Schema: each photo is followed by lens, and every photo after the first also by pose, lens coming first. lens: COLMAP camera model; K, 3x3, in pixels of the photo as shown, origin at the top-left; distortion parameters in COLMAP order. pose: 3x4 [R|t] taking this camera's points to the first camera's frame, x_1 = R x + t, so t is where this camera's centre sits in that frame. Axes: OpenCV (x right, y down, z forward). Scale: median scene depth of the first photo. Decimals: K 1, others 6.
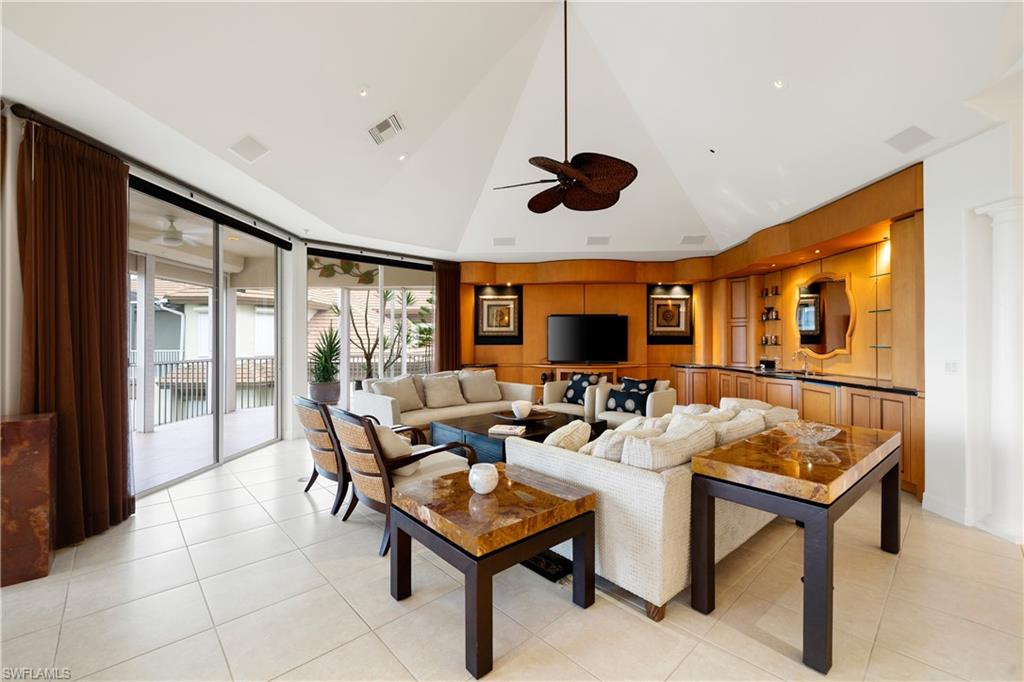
lens RADIAL K [[424.7, 0, 512.0], [0, 424.7, 341.0], [0, 0, 1]] dist [0.000728, 0.000322]
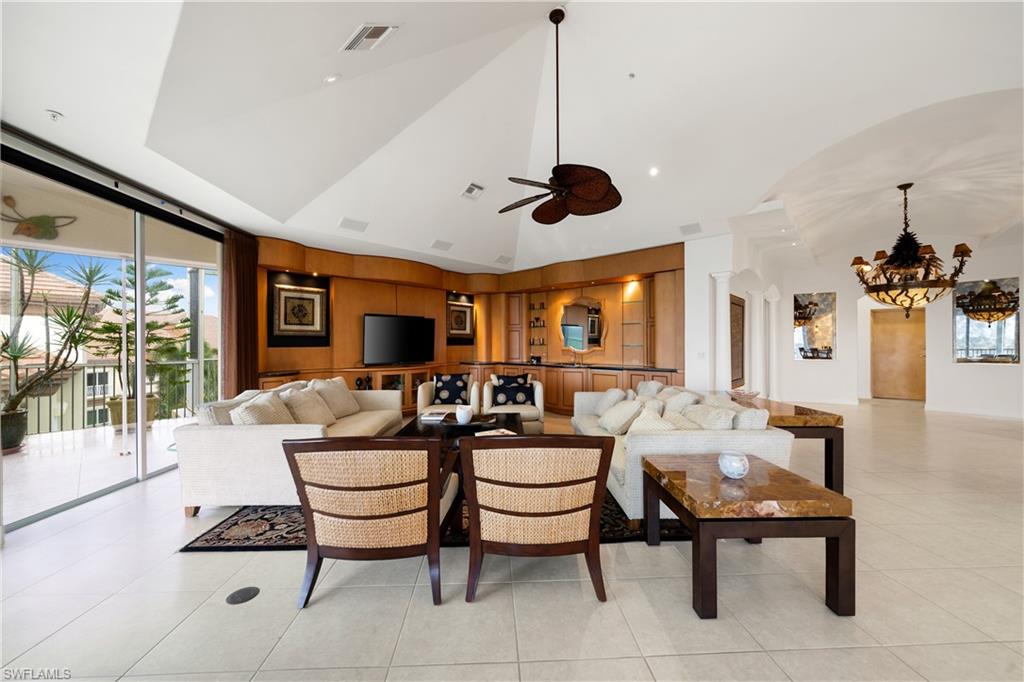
lens RADIAL K [[383.2, 0, 512.0], [0, 383.2, 341.0], [0, 0, 1]] dist [-0.000268, -0.000216]
pose [[0.649718, 0.003520, 0.760167, -0.340402], [0.001366, 0.999982, -0.005798, 0.002808], [-0.760174, 0.004805, 0.649702, 0.225600]]
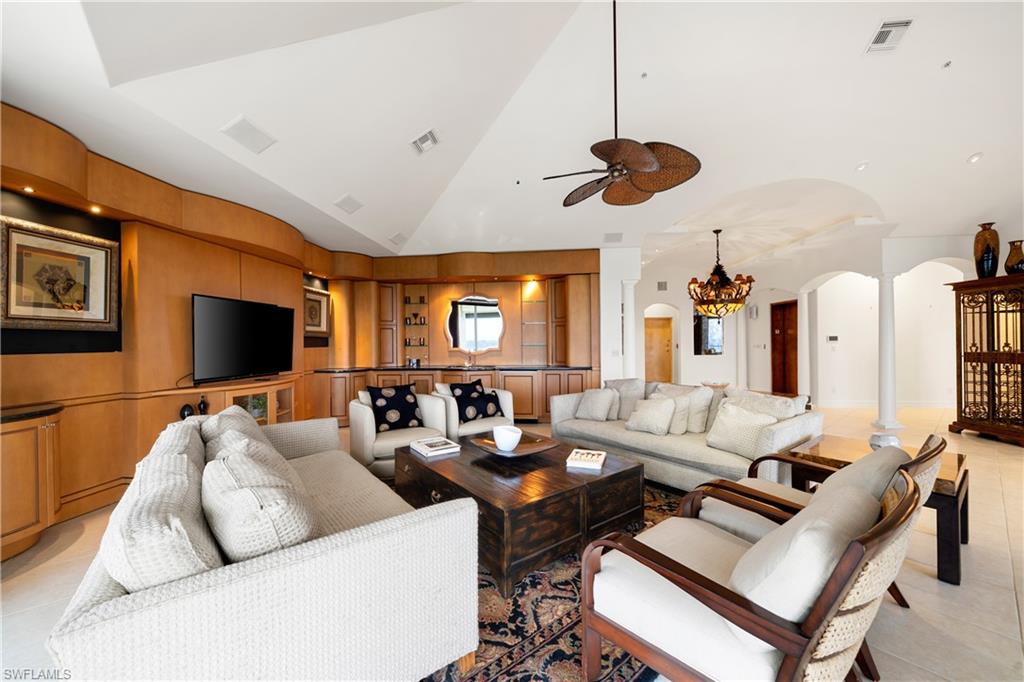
lens RADIAL K [[383.2, 0, 512.0], [0, 383.2, 341.0], [0, 0, 1]] dist [-0.000268, -0.000216]
pose [[0.069721, 0.004980, 0.997554, -0.371887], [0.007663, 0.999955, -0.005528, 0.003258], [-0.997537, 0.008030, 0.069679, 0.581212]]
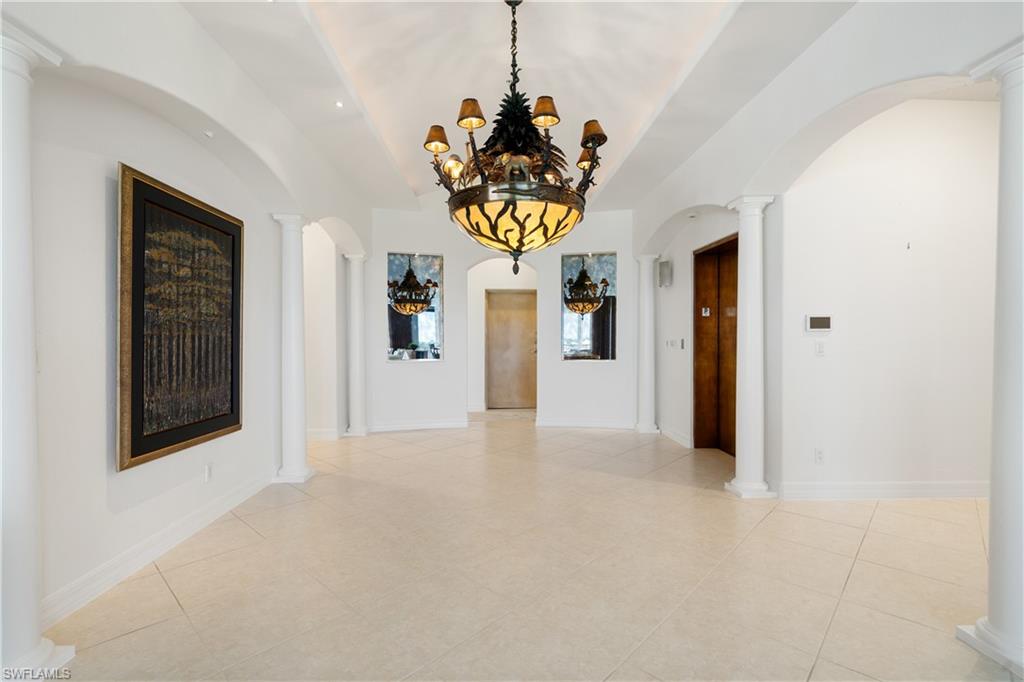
lens RADIAL K [[465.5, 0, 512.0], [0, 465.5, 341.0], [0, 0, 1]] dist [0.001543, 0.000102]
pose [[-0.070357, -0.001091, 0.997521, 0.225111], [-0.000886, 0.999999, 0.001031, 0.015719], [-0.997522, -0.000811, -0.070357, 0.165500]]
